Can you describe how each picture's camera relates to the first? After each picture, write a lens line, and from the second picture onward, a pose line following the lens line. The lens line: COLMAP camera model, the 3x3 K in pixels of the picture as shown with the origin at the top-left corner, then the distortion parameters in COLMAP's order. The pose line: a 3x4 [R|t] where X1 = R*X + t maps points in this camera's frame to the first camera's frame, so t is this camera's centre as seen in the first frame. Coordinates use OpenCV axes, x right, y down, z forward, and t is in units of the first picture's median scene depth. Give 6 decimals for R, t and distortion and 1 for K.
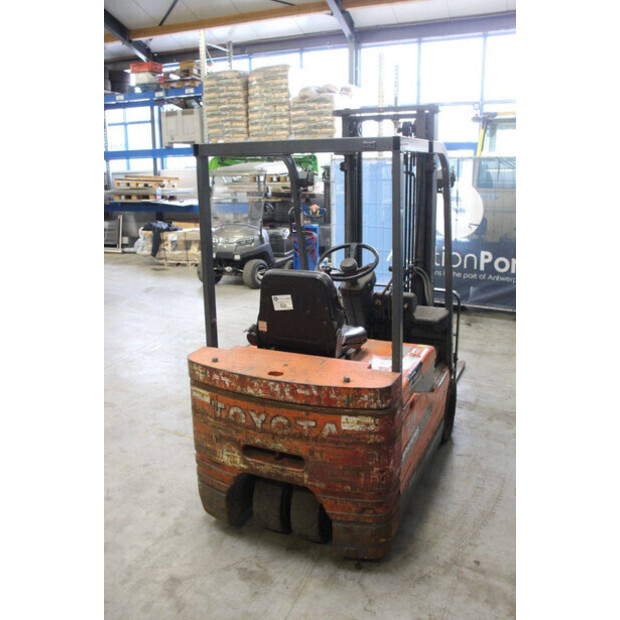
lens RADIAL K [[555.4, 0, 310.0], [0, 555.4, 310.0], [0, 0, 1]] dist [-0.156790, 0.179571]
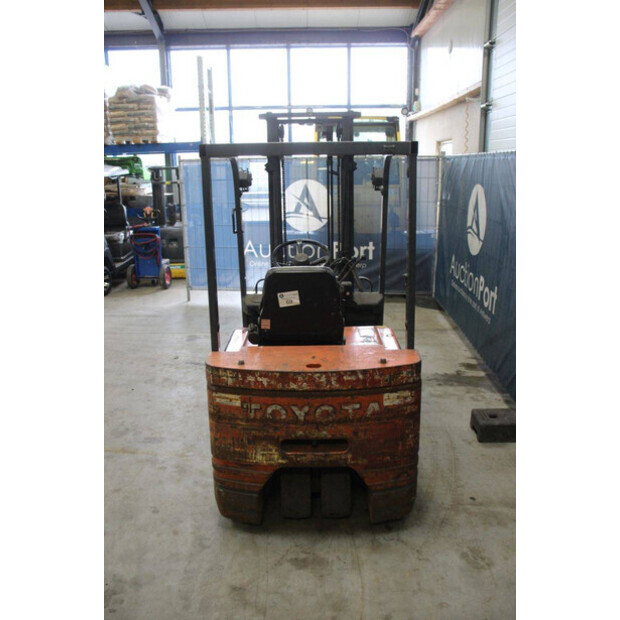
lens RADIAL K [[534.8, 0, 310.0], [0, 534.8, 310.0], [0, 0, 1]] dist [-0.158924, 0.151525]
pose [[0.913561, -0.103321, 0.393360, -0.444555], [0.099561, 0.994579, 0.030013, -0.020460], [-0.394328, 0.011744, 0.918895, 0.073927]]
